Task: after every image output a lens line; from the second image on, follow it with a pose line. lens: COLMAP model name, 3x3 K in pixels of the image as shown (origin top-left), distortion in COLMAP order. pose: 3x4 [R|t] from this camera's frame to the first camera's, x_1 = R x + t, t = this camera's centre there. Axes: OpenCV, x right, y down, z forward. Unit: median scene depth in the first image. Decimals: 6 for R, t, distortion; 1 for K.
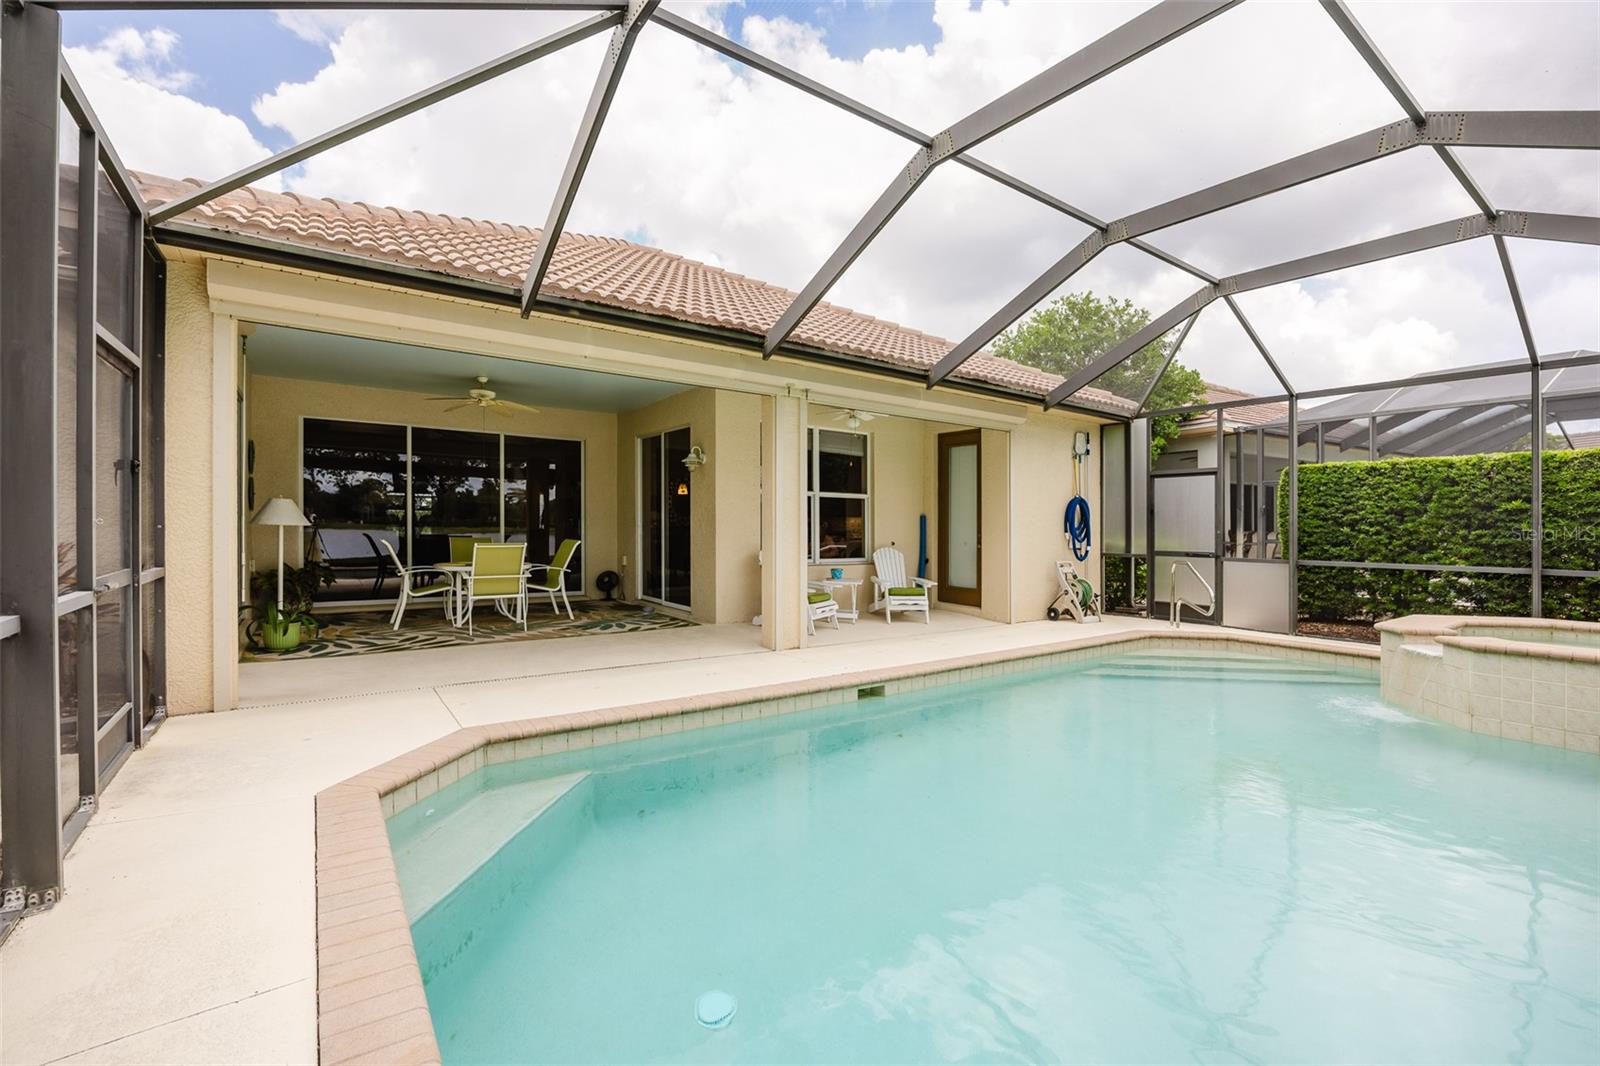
lens RADIAL K [[699.6, 0, 795.8], [0, 699.6, 535.7], [0, 0, 1]] dist [-0.024774, 0.000236]
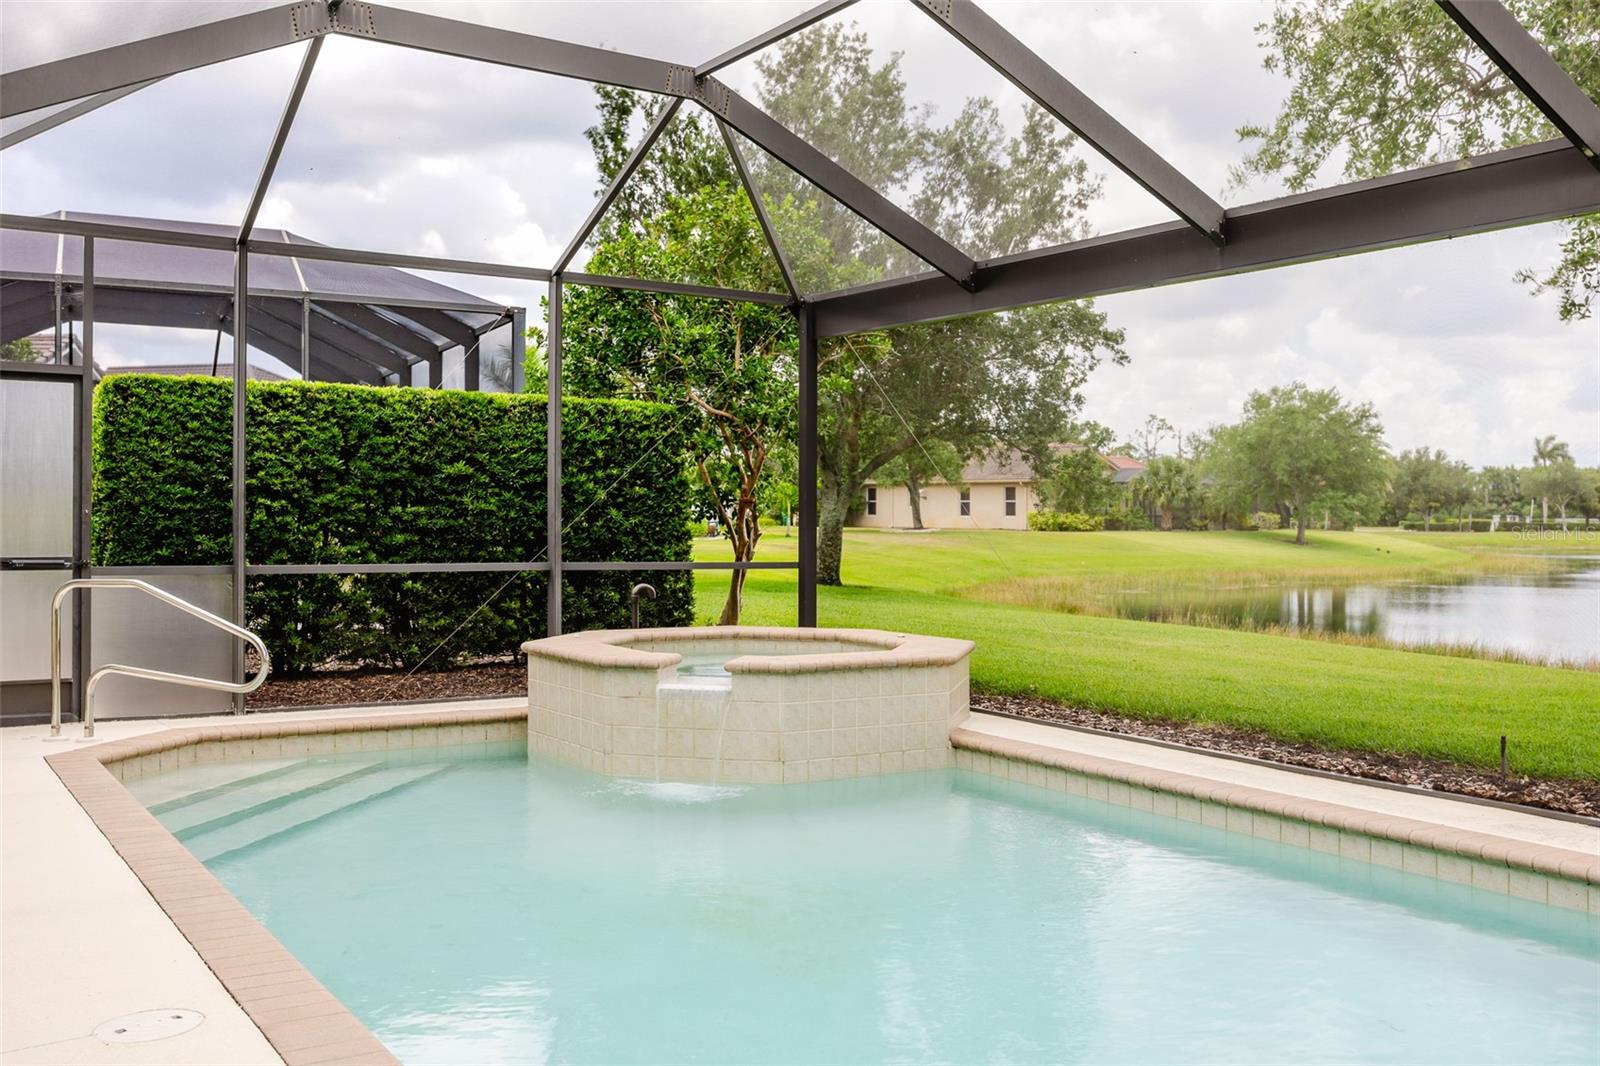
lens RADIAL K [[1510.0, 0, 787.9], [0, 1510.0, 523.9], [0, 0, 1]] dist [0.017808, 0.000000]
pose [[0.039604, -0.012873, 0.999133, -0.395244], [0.003563, 0.999912, 0.012742, -0.008344], [-0.999209, 0.003056, 0.039646, 0.586793]]
